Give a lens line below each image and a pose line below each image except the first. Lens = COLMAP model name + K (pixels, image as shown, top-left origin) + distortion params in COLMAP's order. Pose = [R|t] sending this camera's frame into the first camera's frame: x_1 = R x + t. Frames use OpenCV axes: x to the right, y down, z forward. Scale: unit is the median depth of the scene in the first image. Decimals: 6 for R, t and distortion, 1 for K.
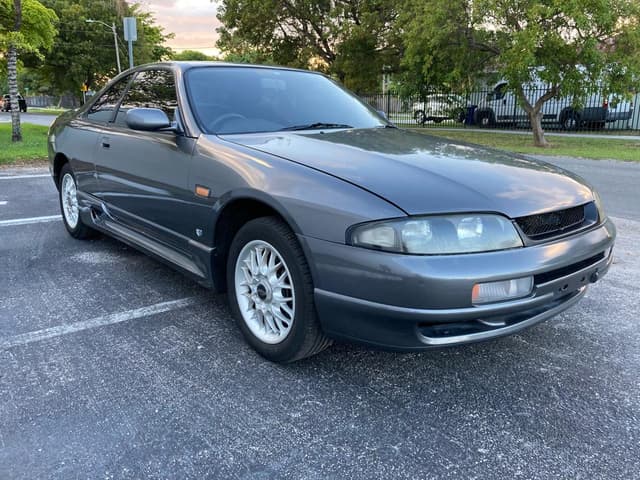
lens RADIAL K [[525.3, 0, 322.5], [0, 525.3, 240.2], [0, 0, 1]] dist [0.019832, -0.022579]
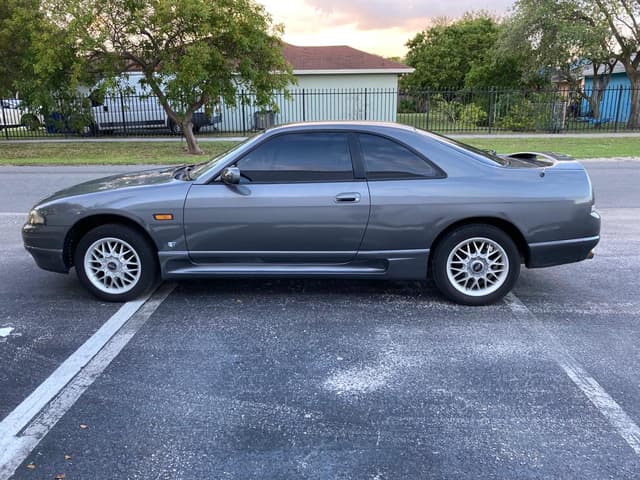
lens RADIAL K [[525.3, 0, 318.1], [0, 525.3, 244.6], [0, 0, 1]] dist [0.019832, -0.022579]
pose [[0.642890, -0.218119, 0.734245, -0.174037], [0.206911, 0.972413, 0.107703, -0.045229], [-0.737482, 0.082682, 0.670287, 0.087671]]
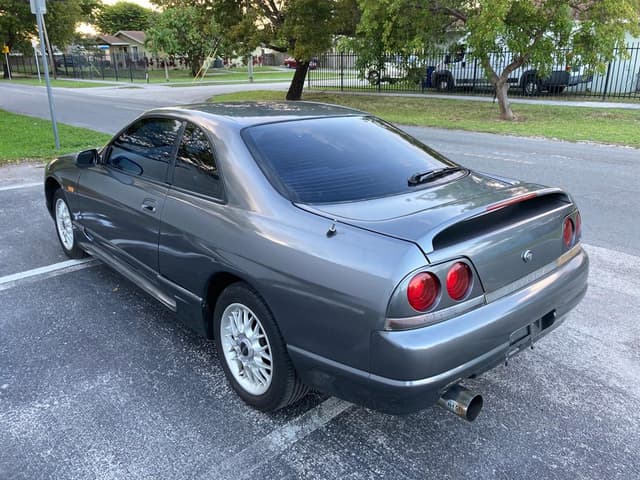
lens RADIAL K [[525.3, 0, 320.8], [0, 525.3, 239.7], [0, 0, 1]] dist [0.019832, -0.022579]
pose [[0.995699, -0.045248, 0.080850, -0.002283], [0.038287, 0.995588, 0.085662, -0.040584], [-0.084369, -0.082198, 0.993038, 0.054031]]
